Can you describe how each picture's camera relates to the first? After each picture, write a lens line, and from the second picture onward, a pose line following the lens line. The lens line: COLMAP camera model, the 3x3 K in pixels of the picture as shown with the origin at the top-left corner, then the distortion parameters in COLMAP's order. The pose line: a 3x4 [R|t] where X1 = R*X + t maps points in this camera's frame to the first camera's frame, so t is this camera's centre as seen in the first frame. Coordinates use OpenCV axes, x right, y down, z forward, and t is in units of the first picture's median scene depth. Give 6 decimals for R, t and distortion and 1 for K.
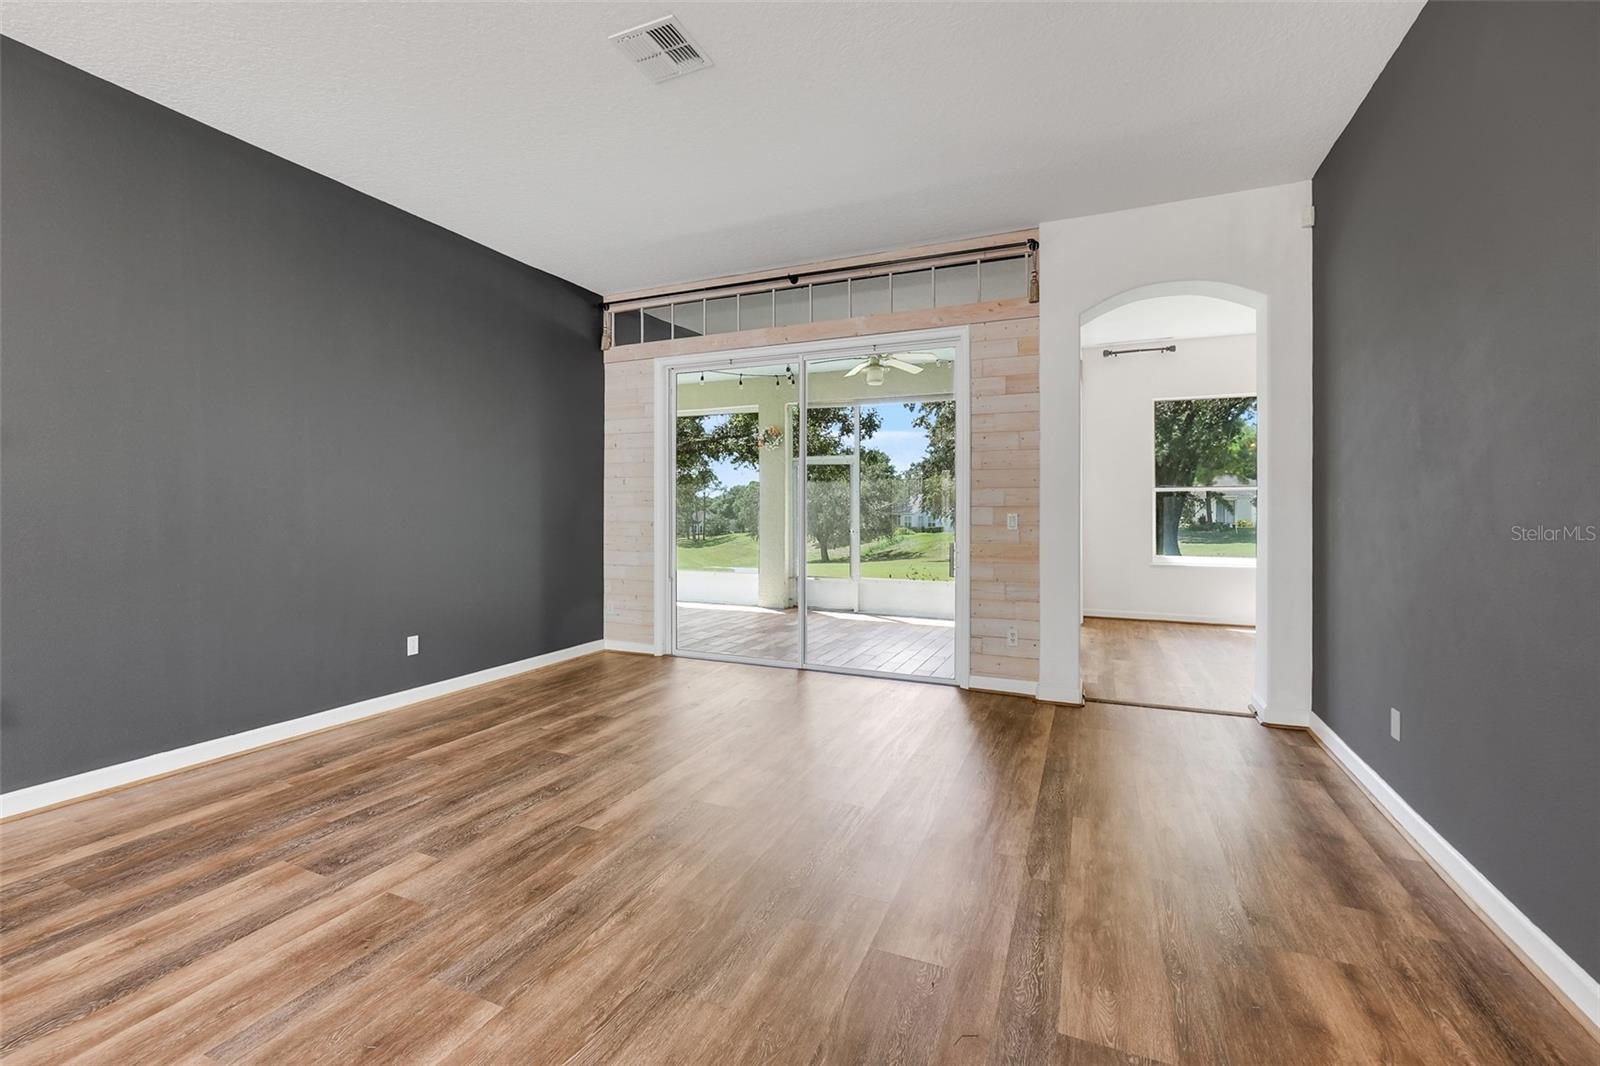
lens RADIAL K [[690.7, 0, 801.6], [0, 690.7, 527.0], [0, 0, 1]] dist [-0.000602, -0.001185]
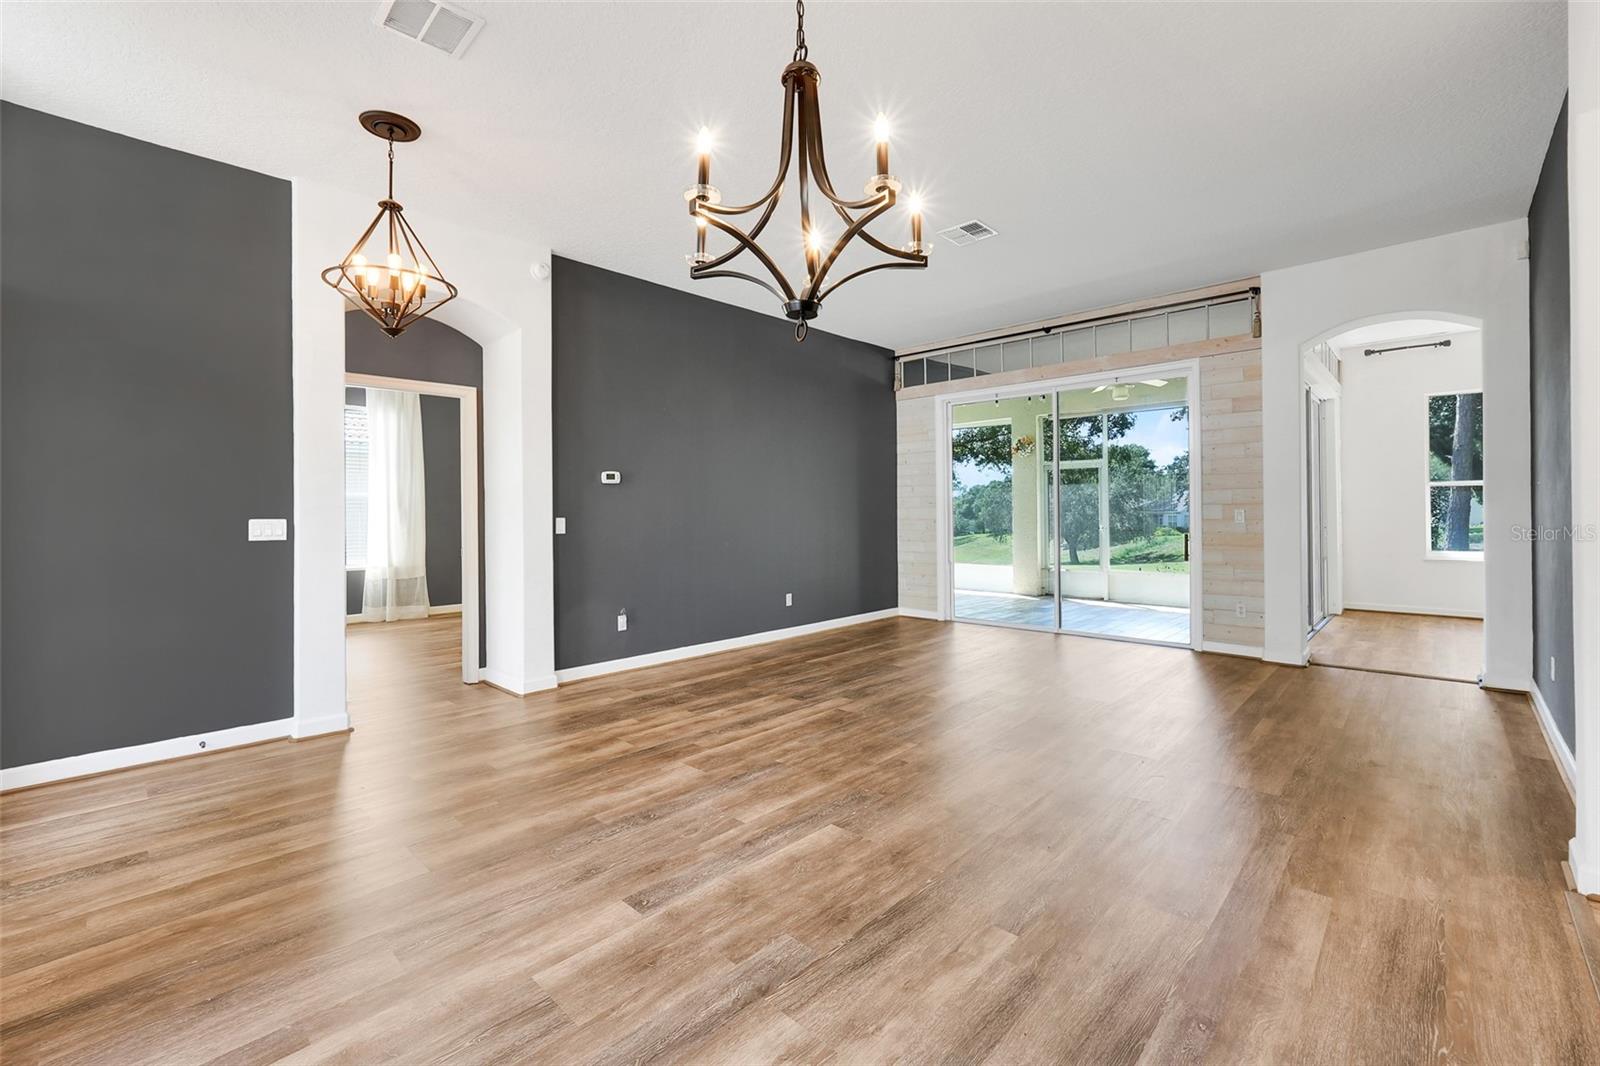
lens RADIAL K [[690.7, 0, 802.8], [0, 690.7, 509.6], [0, 0, 1]] dist [-0.000602, -0.001185]
pose [[0.942739, -0.011188, -0.333345, -0.015128], [0.002328, 0.999634, -0.026966, 0.009715], [0.333524, 0.024646, 0.942419, -0.348609]]
